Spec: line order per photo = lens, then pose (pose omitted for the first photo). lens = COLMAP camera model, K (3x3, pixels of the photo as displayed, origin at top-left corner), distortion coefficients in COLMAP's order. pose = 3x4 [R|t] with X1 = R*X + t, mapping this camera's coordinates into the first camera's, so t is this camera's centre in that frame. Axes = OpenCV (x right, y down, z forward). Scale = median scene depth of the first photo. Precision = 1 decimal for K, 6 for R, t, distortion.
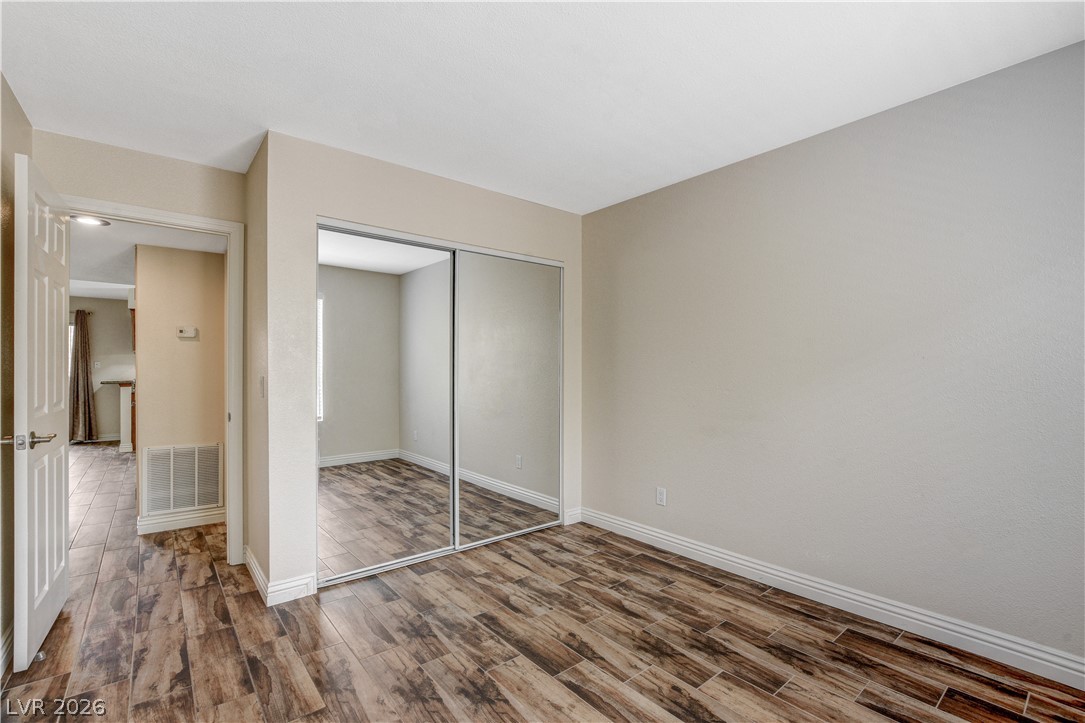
lens RADIAL K [[490.8, 0, 546.3], [0, 490.8, 371.0], [0, 0, 1]] dist [-0.042614, 0.008708]
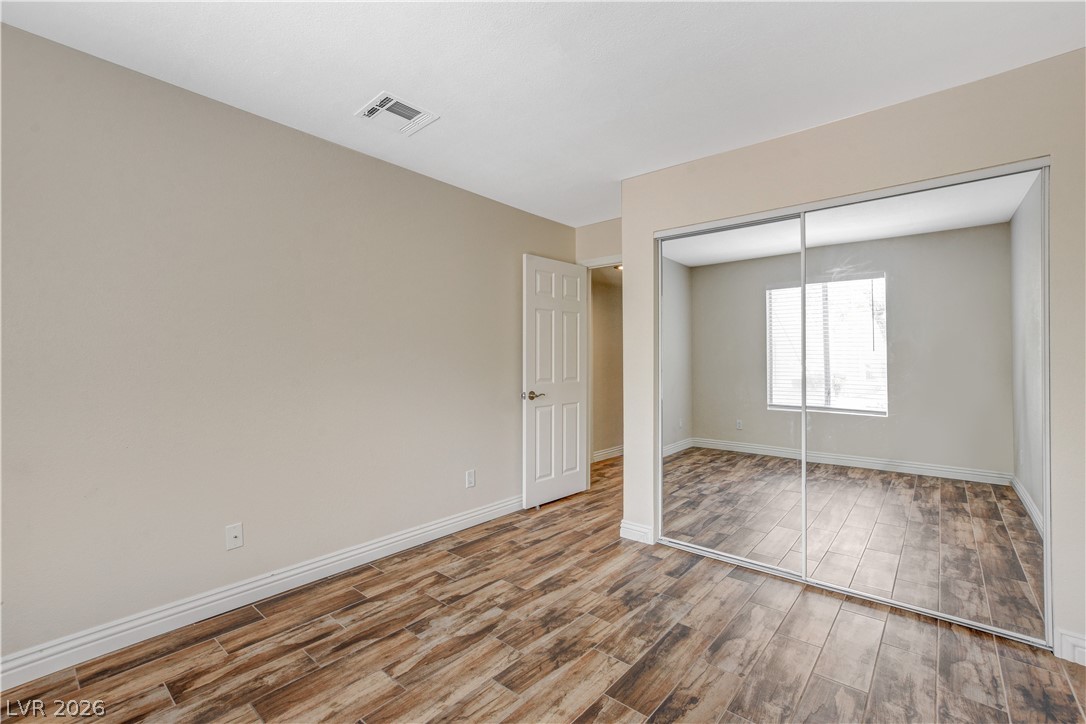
lens RADIAL K [[469.7, 0, 537.0], [0, 469.7, 357.6], [0, 0, 1]] dist [-0.002846, -0.000255]
pose [[0.159129, -0.000905, -0.987257, 0.735683], [0.000663, 0.999999, -0.000810, -0.008776], [0.987258, -0.000526, 0.159129, 0.608769]]
